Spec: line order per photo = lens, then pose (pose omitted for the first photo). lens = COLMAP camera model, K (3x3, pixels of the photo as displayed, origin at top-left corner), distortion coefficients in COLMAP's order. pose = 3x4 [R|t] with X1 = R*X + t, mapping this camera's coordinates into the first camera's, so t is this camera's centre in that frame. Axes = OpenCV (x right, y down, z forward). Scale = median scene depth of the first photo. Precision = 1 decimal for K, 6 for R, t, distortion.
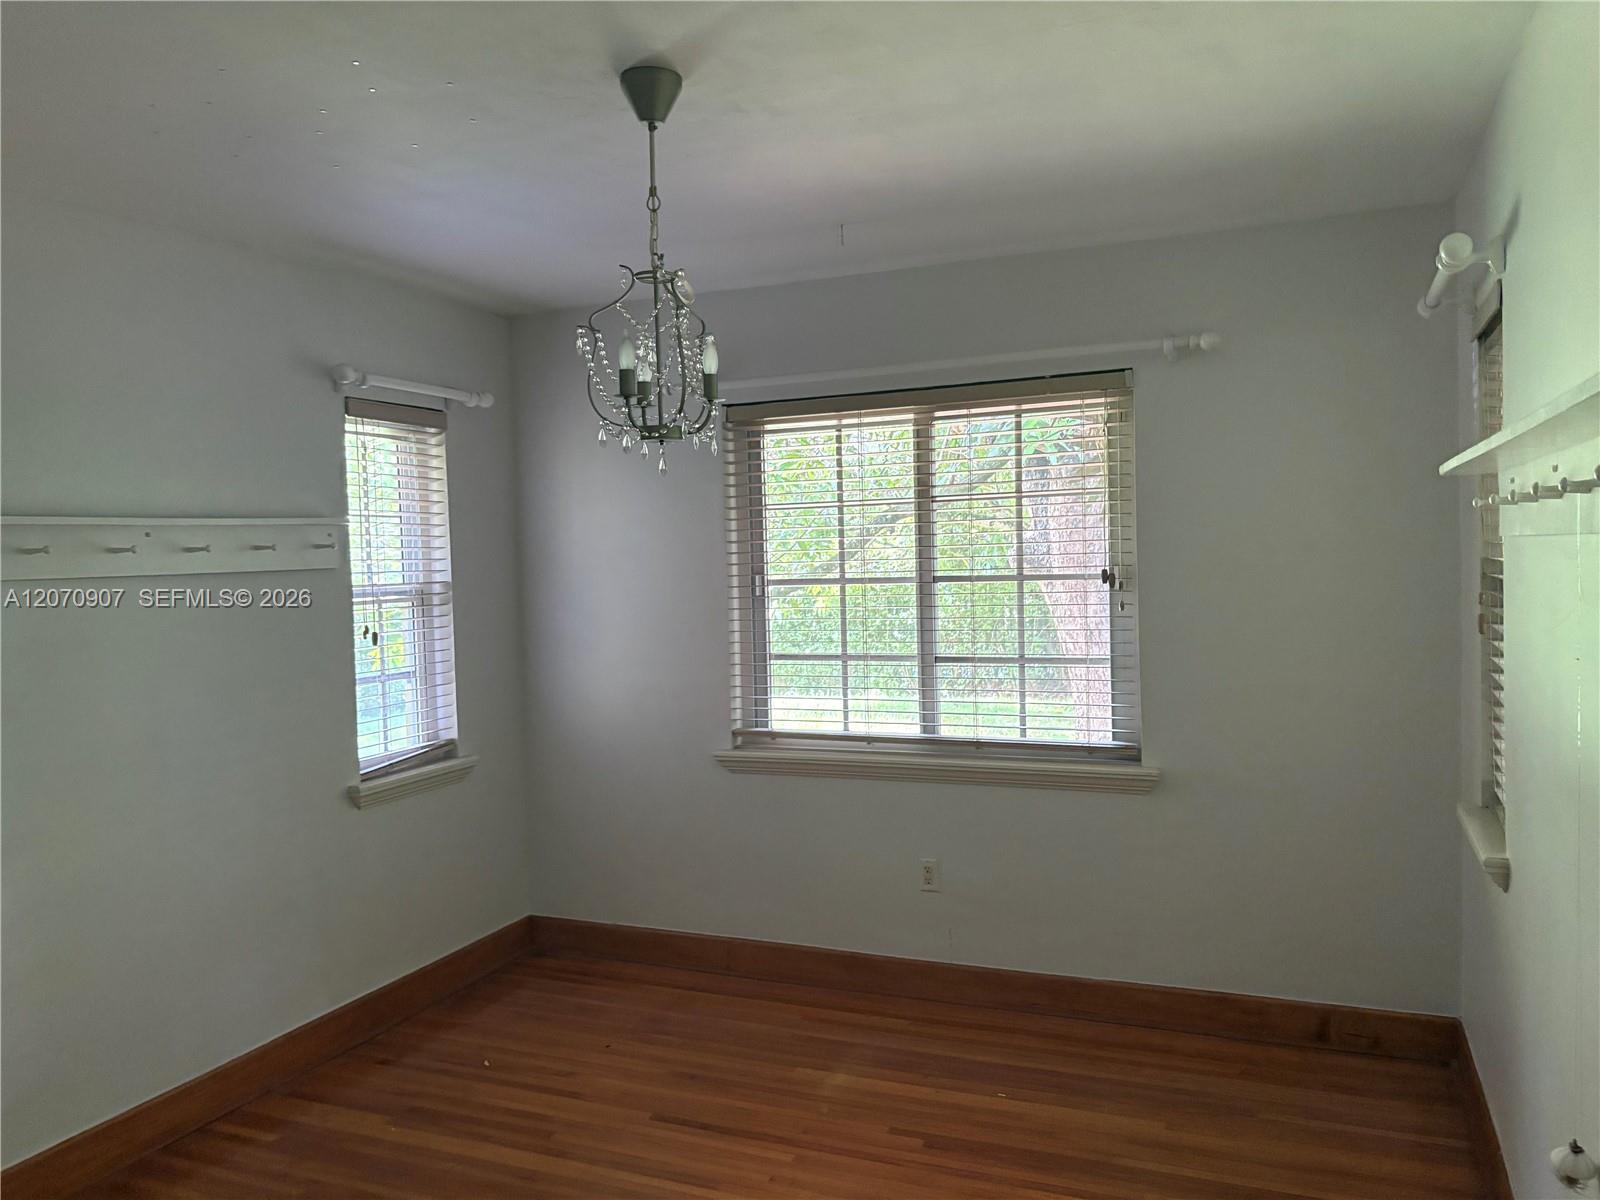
lens RADIAL K [[1216.8, 0, 803.5], [0, 1216.8, 595.9], [0, 0, 1]] dist [0.045403, -0.052523]
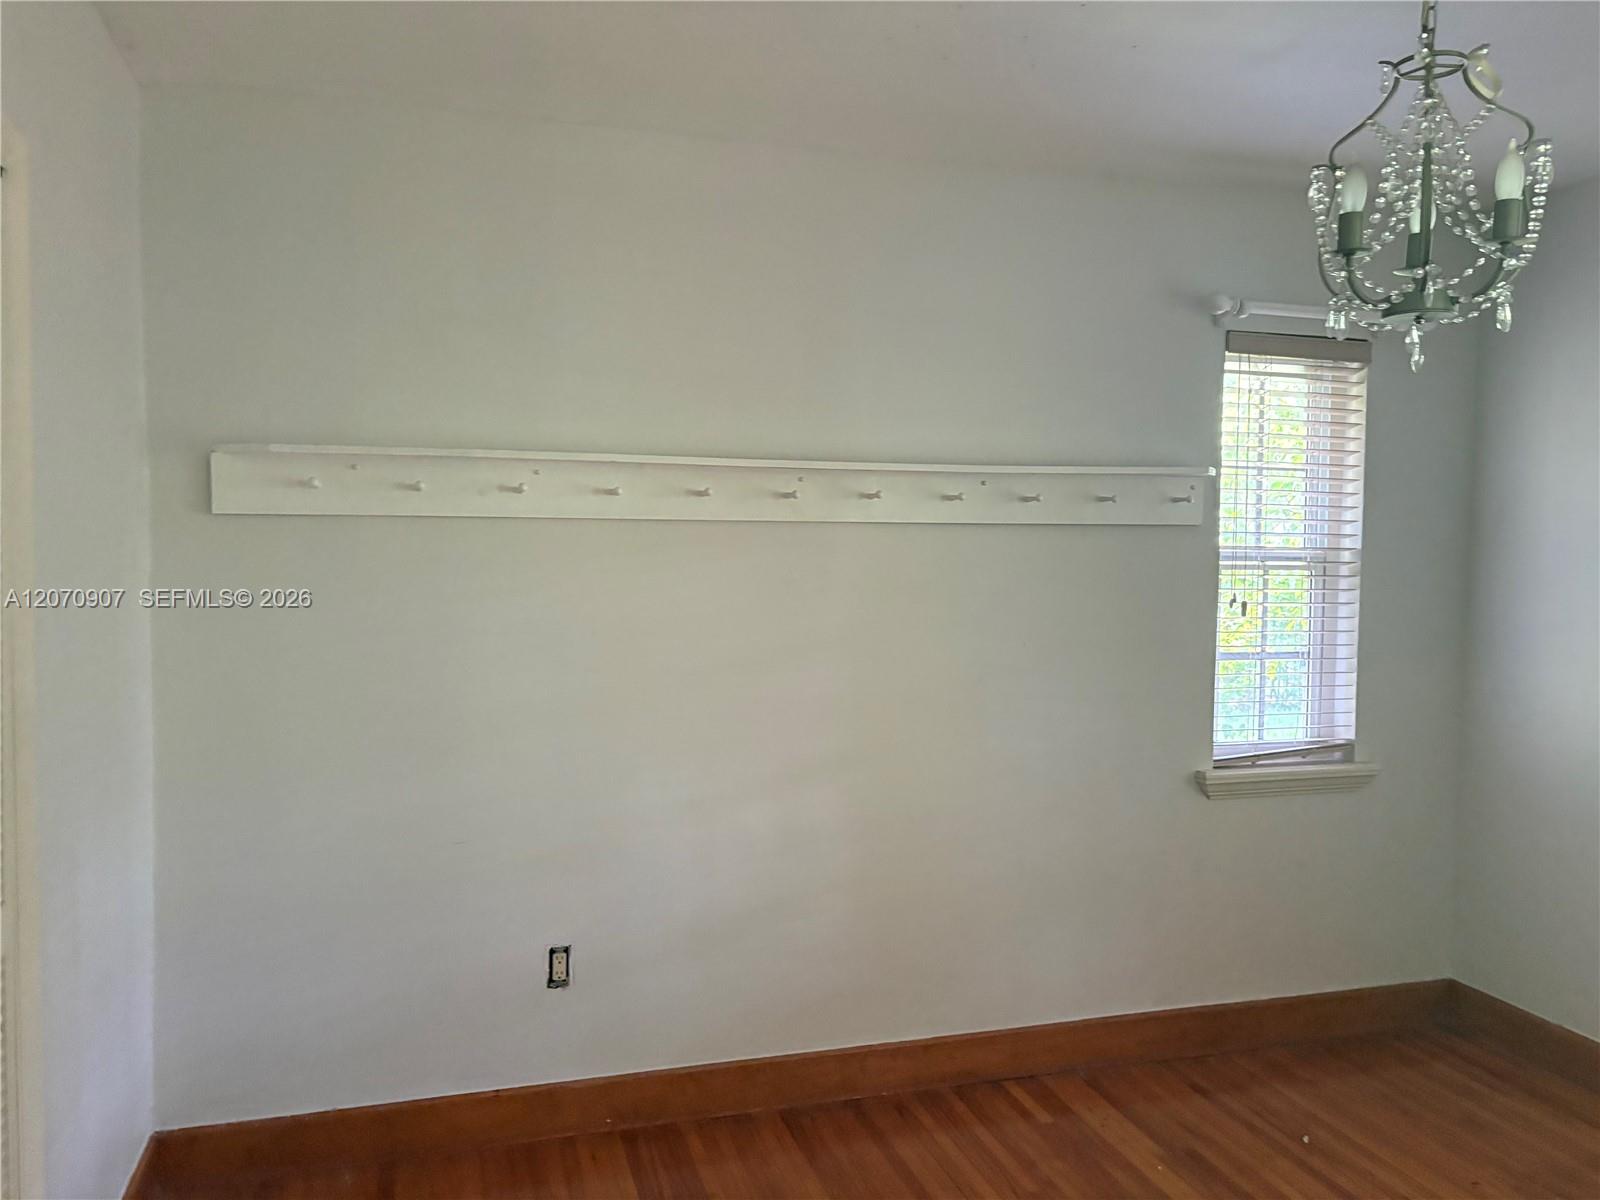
lens RADIAL K [[1216.8, 0, 794.8], [0, 1216.8, 602.6], [0, 0, 1]] dist [0.045403, -0.052523]
pose [[0.631243, 0.070589, -0.772366, 0.121236], [-0.056673, 0.997386, 0.044837, 0.009852], [0.773512, 0.015470, 0.633593, 0.203334]]
